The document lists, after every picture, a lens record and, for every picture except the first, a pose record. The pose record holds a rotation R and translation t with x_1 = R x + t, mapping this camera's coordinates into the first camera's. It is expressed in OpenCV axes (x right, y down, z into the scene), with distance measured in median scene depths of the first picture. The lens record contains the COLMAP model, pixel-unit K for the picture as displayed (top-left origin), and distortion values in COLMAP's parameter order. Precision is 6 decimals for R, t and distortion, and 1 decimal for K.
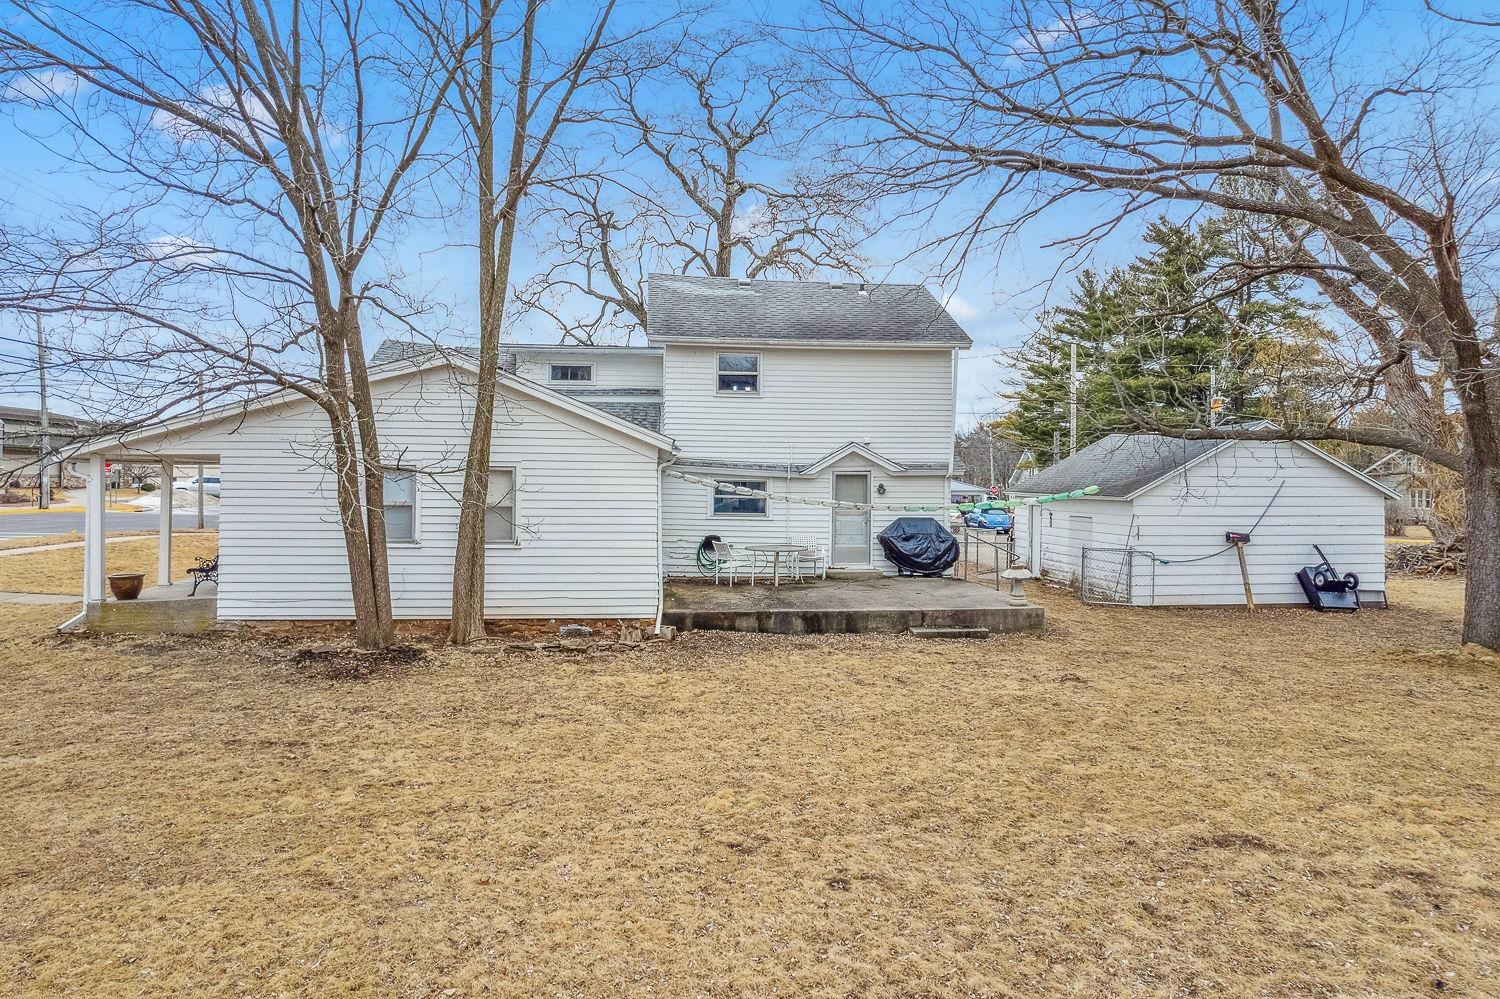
lens RADIAL K [[966.3, 0, 752.3], [0, 966.3, 463.3], [0, 0, 1]] dist [-0.059781, 0.058924]
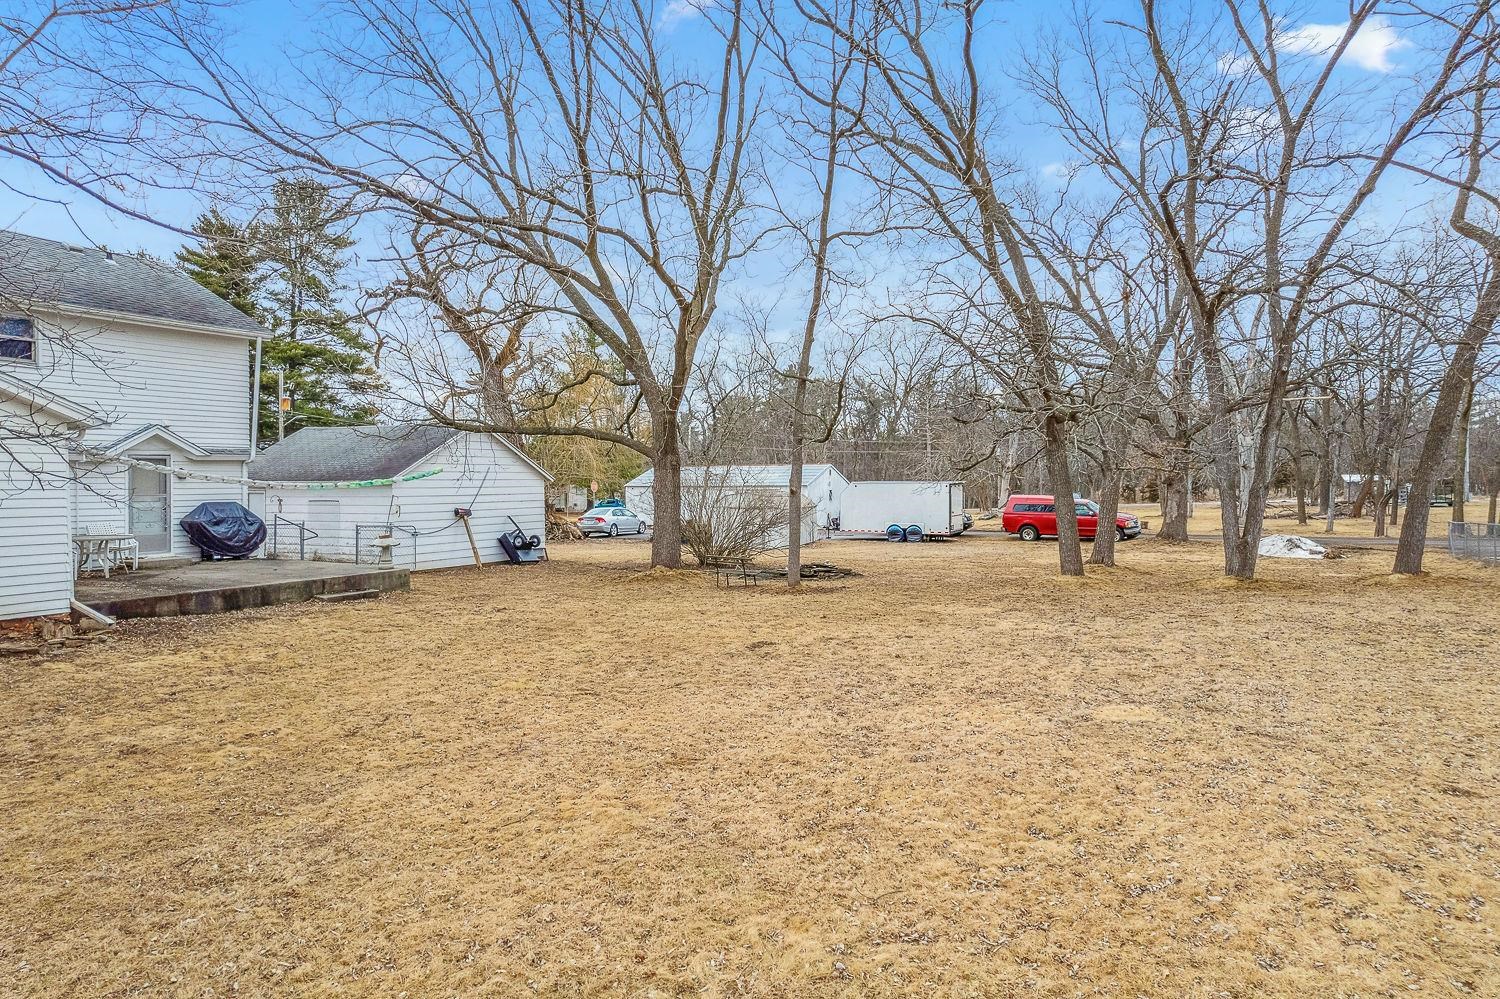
lens RADIAL K [[966.3, 0, 752.3], [0, 966.3, 463.3], [0, 0, 1]] dist [-0.059781, 0.058924]
pose [[0.538512, 0.006797, 0.842591, -0.366482], [-0.005781, 0.999974, -0.004372, 0.017078], [-0.842598, -0.002516, 0.538537, -0.001684]]
